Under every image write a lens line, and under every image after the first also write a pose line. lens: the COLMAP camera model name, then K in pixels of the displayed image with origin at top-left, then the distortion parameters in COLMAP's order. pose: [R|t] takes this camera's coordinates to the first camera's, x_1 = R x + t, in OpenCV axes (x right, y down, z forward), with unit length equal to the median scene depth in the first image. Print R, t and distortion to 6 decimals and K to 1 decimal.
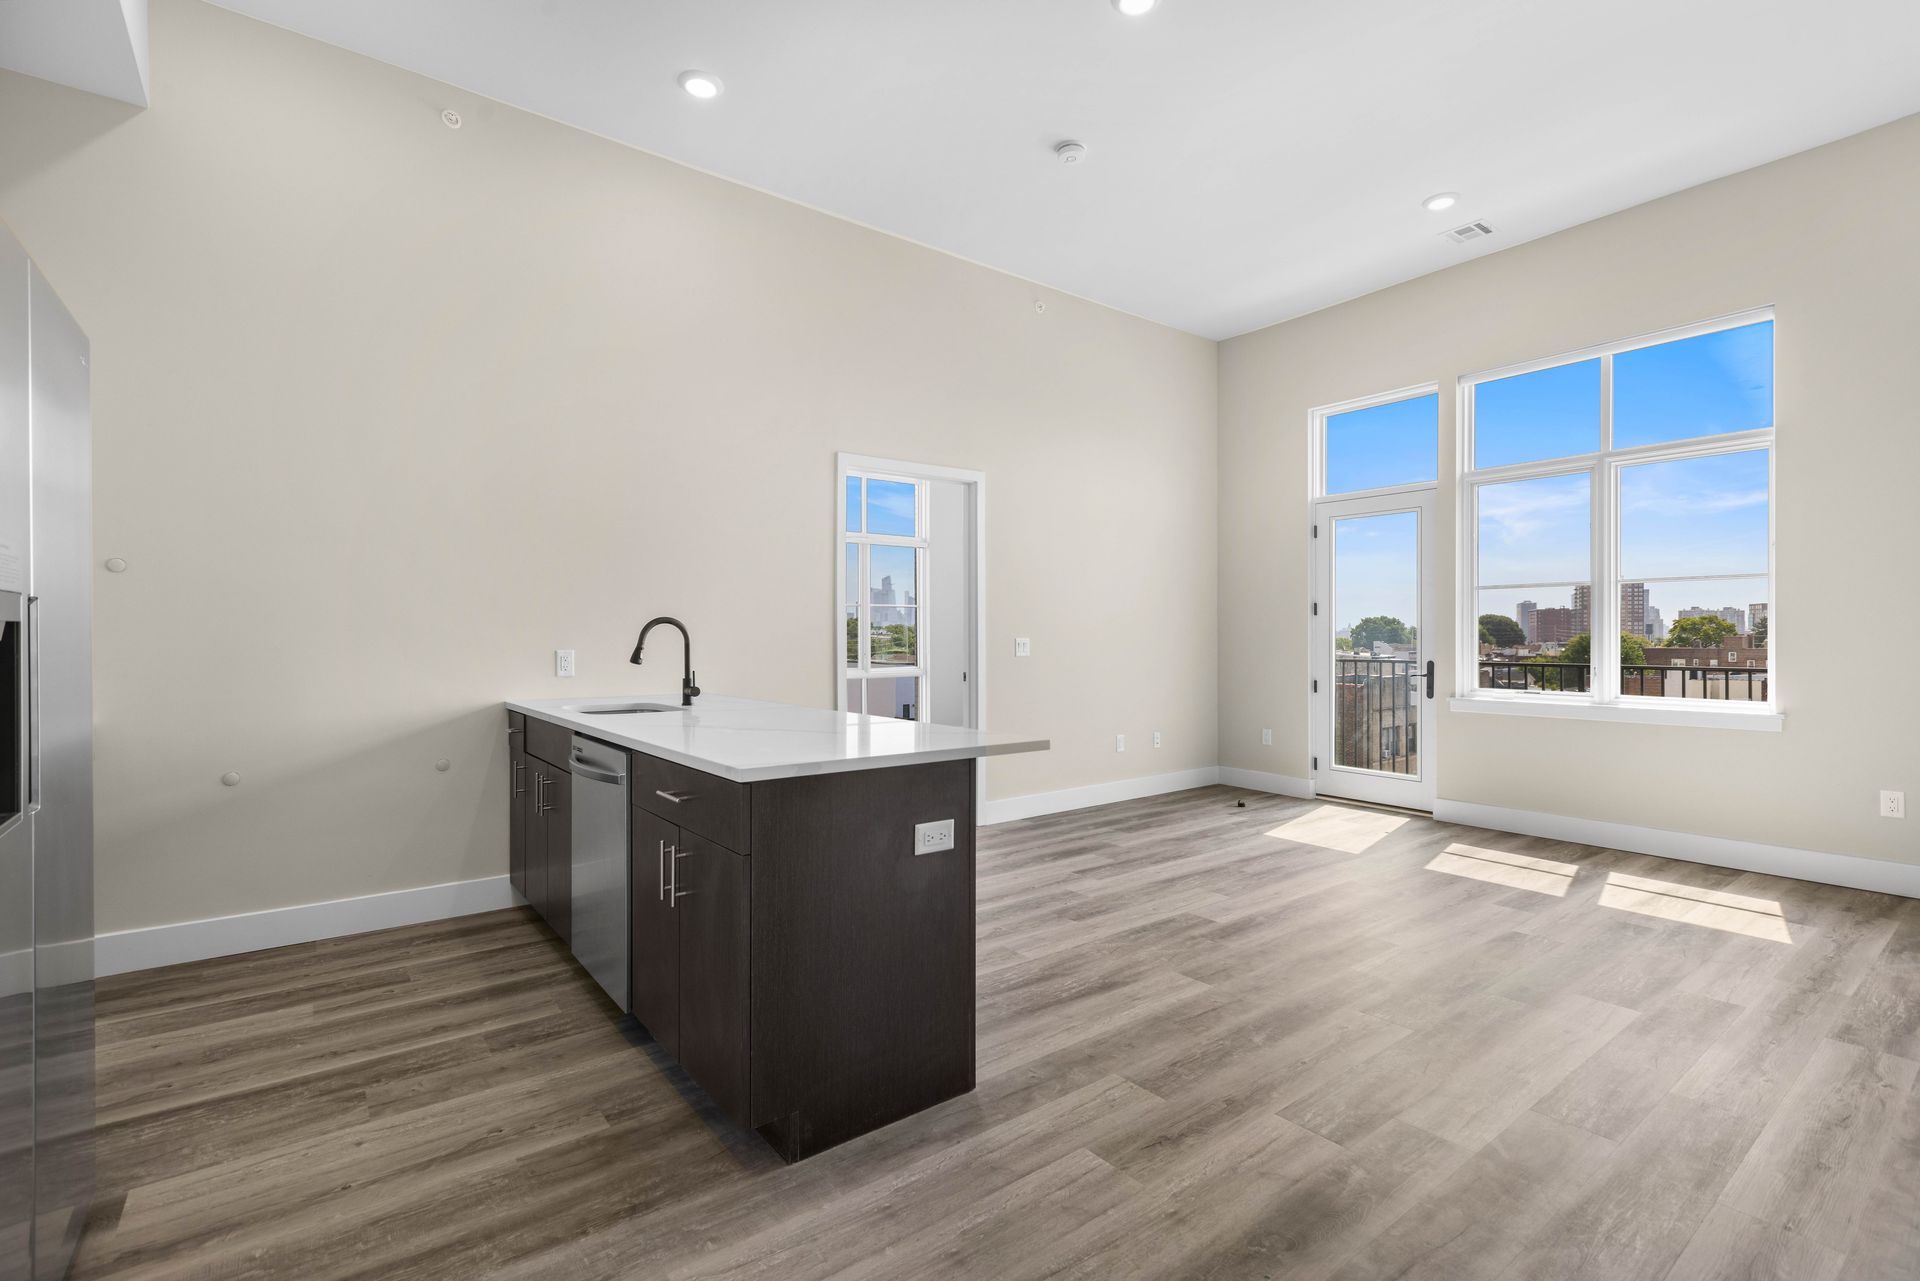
lens RADIAL K [[853.9, 0, 963.1], [0, 853.9, 639.4], [0, 0, 1]] dist [0.004951, -0.001961]
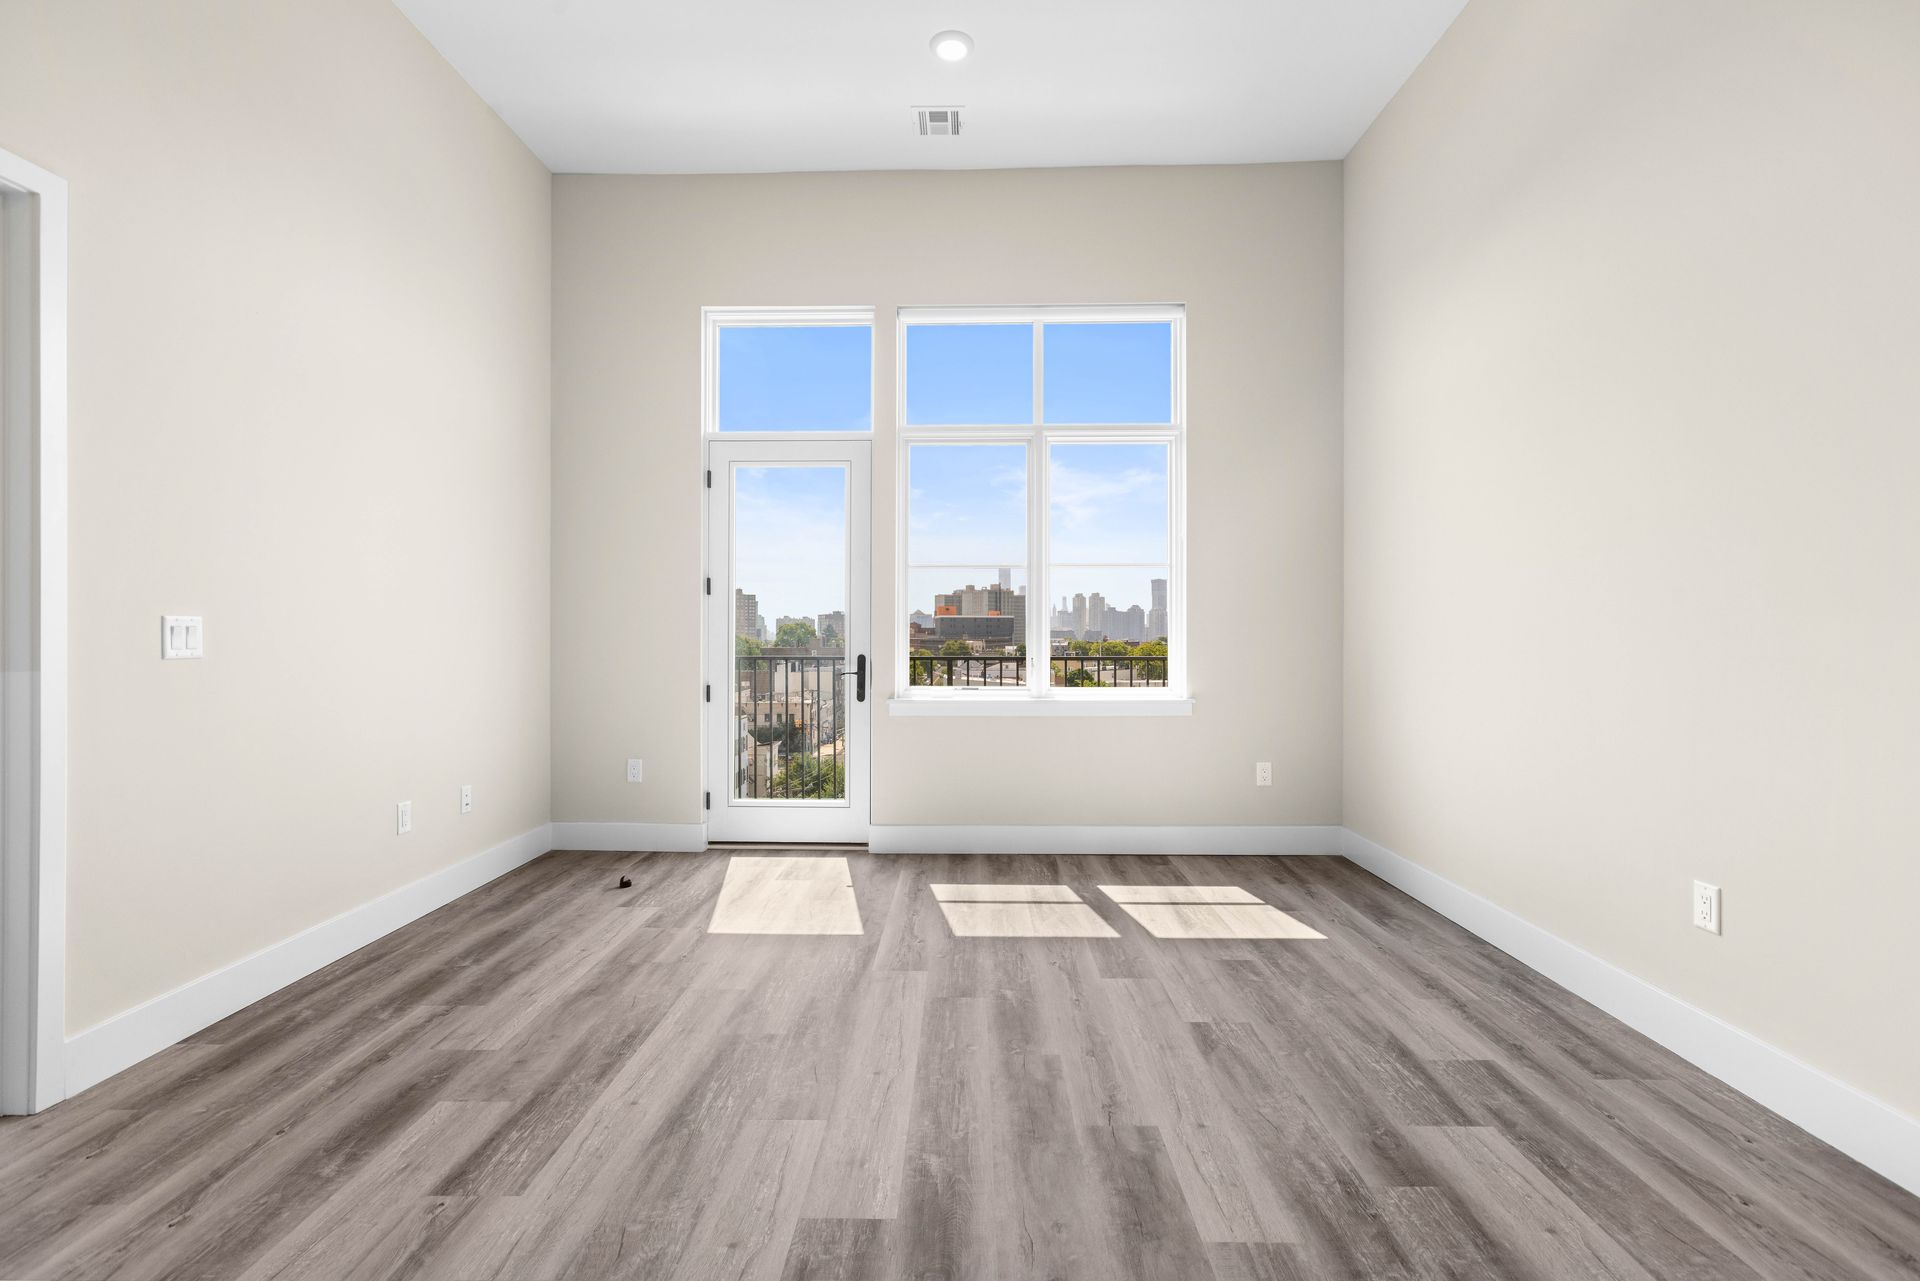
lens RADIAL K [[853.9, 0, 958.8], [0, 853.9, 632.8], [0, 0, 1]] dist [0.004951, -0.001961]
pose [[0.621487, 0.005302, 0.783407, -0.039618], [0.002422, 0.999959, -0.008689, 0.018671], [-0.783421, 0.007297, 0.621449, 0.676295]]
